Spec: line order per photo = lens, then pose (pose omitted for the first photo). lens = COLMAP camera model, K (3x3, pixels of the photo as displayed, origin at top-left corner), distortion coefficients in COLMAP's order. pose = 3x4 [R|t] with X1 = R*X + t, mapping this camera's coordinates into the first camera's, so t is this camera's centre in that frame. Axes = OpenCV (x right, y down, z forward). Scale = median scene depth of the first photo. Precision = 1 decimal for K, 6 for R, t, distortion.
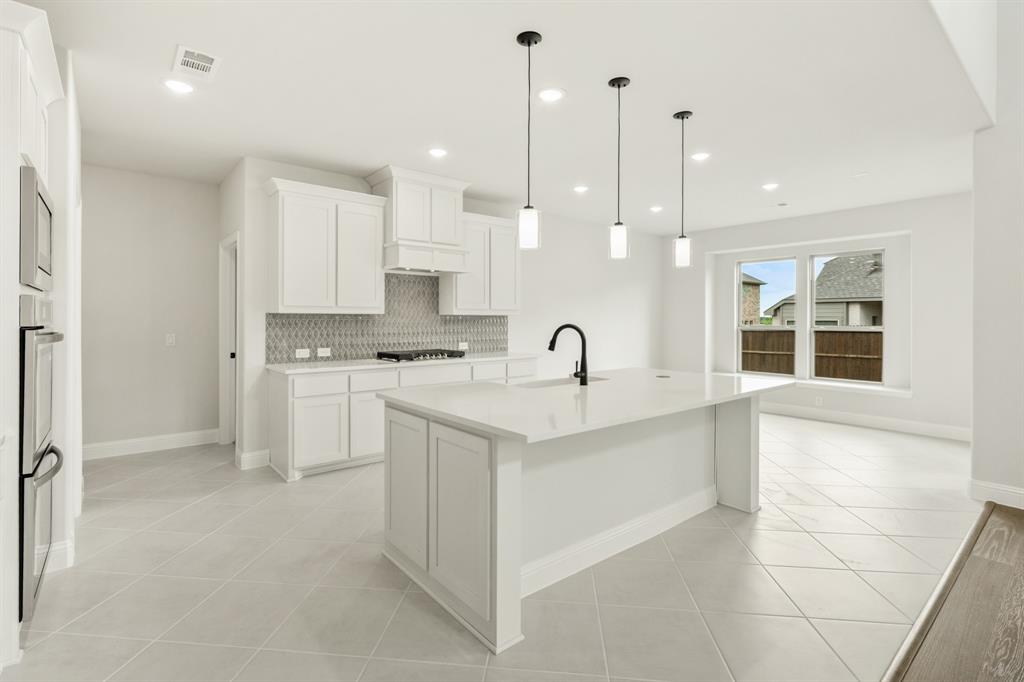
lens RADIAL K [[474.1, 0, 503.2], [0, 474.1, 325.5], [0, 0, 1]] dist [0.002277, -0.000135]
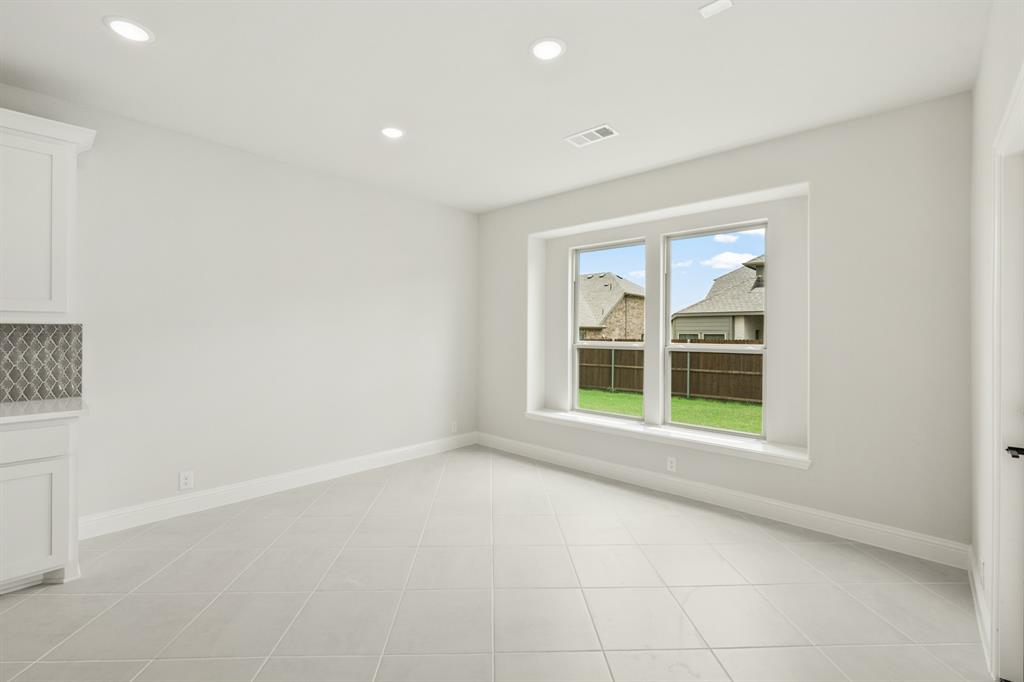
lens RADIAL K [[450.0, 0, 508.9], [0, 450.0, 333.4], [0, 0, 1]] dist [0.030182, -0.000577]
pose [[0.989421, -0.002357, 0.145055, 0.467750], [0.006059, 0.999667, -0.025084, 0.003535], [-0.144947, 0.025698, 0.989106, 0.558749]]
